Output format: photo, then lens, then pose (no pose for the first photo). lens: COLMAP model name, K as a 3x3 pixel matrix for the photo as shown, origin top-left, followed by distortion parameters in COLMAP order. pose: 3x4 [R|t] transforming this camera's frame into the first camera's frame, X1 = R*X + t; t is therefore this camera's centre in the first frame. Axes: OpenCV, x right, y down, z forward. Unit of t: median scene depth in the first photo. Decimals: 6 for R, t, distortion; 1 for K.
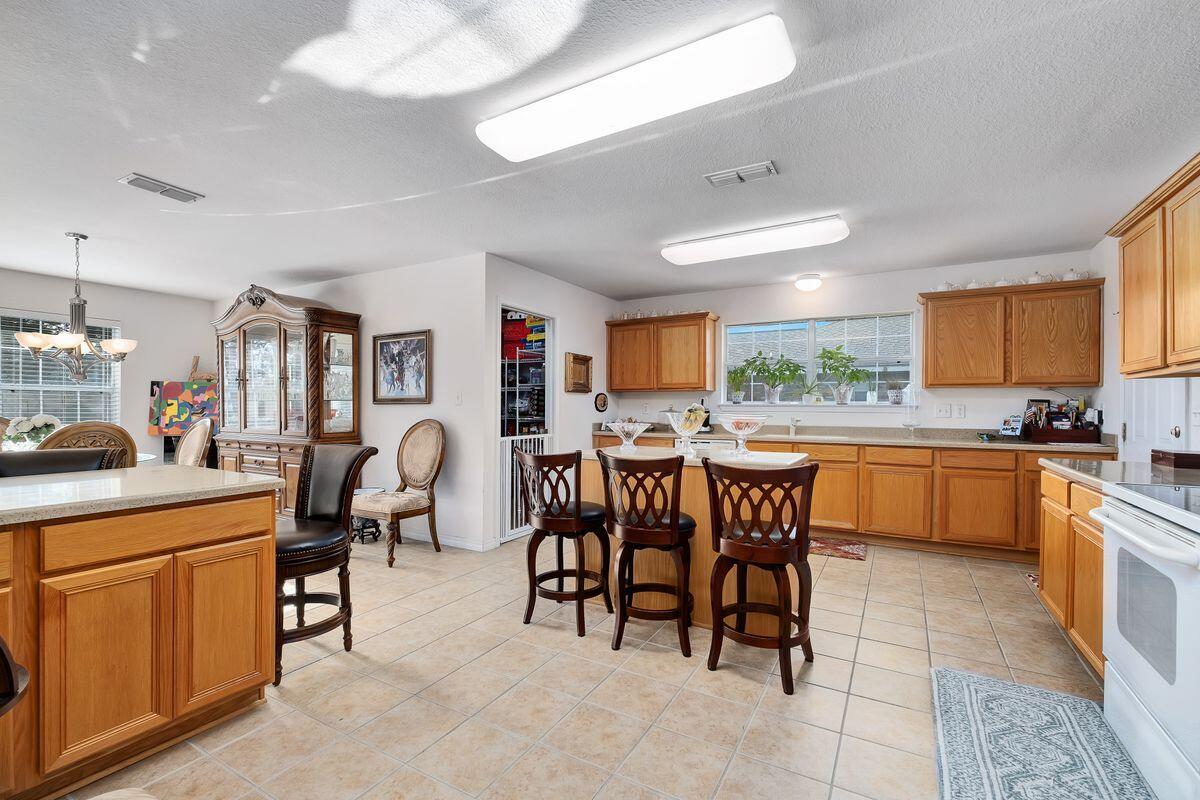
lens RADIAL K [[531.1, 0, 593.1], [0, 531.1, 400.7], [0, 0, 1]] dist [0.000775, 0.000219]
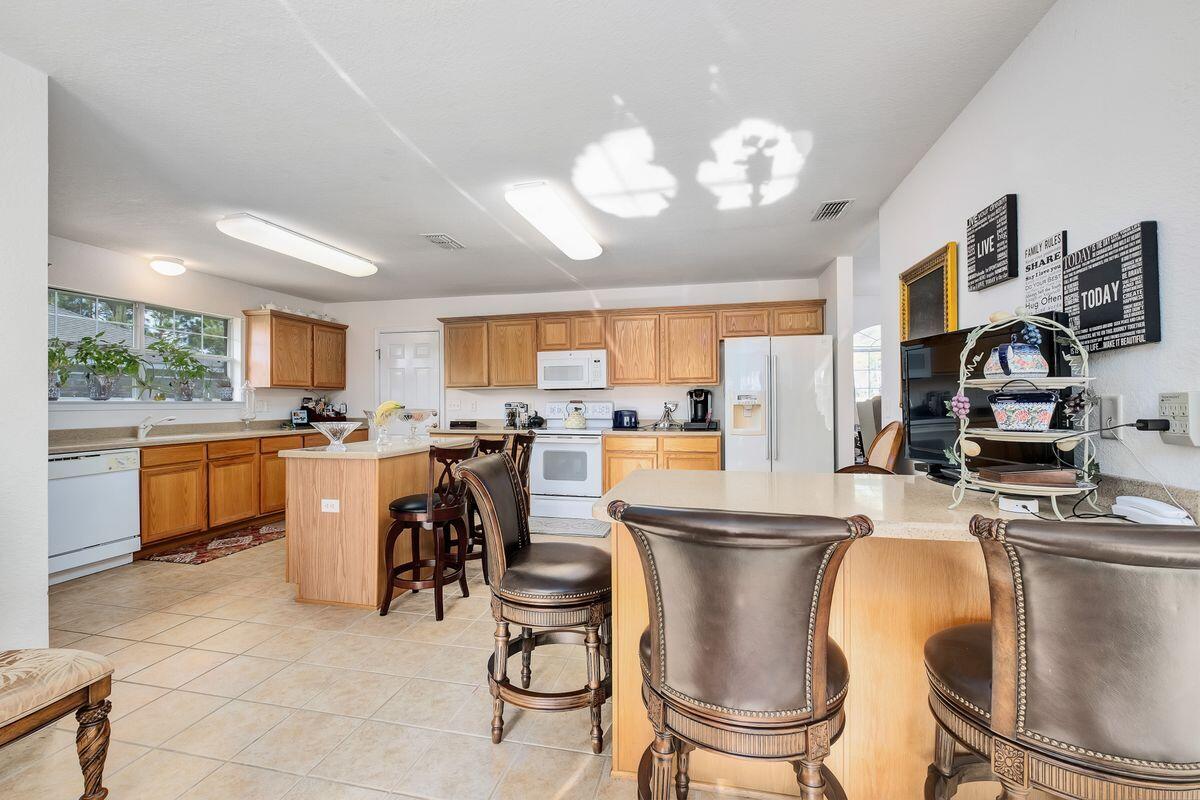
lens RADIAL K [[531.1, 0, 593.1], [0, 531.1, 400.7], [0, 0, 1]] dist [0.000775, 0.000219]
pose [[-0.291071, -0.001453, 0.956700, -0.736399], [-0.006640, 0.999978, -0.000501, 0.002084], [-0.956678, -0.006499, -0.291075, 0.636292]]
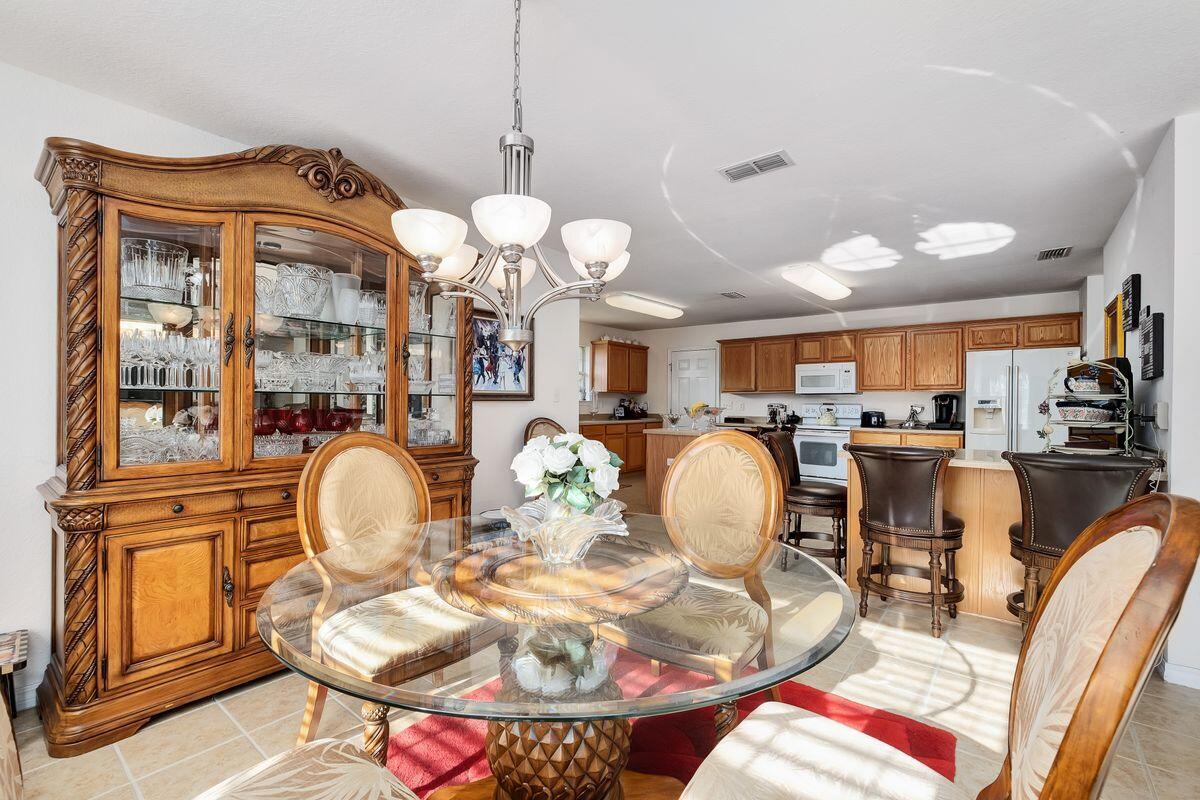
lens RADIAL K [[531.1, 0, 593.1], [0, 531.1, 400.7], [0, 0, 1]] dist [0.000775, 0.000219]
pose [[0.152612, -0.000336, 0.988286, -1.167850], [-0.017120, 0.999849, 0.002983, 0.001756], [-0.988138, -0.017375, 0.152583, 0.753469]]
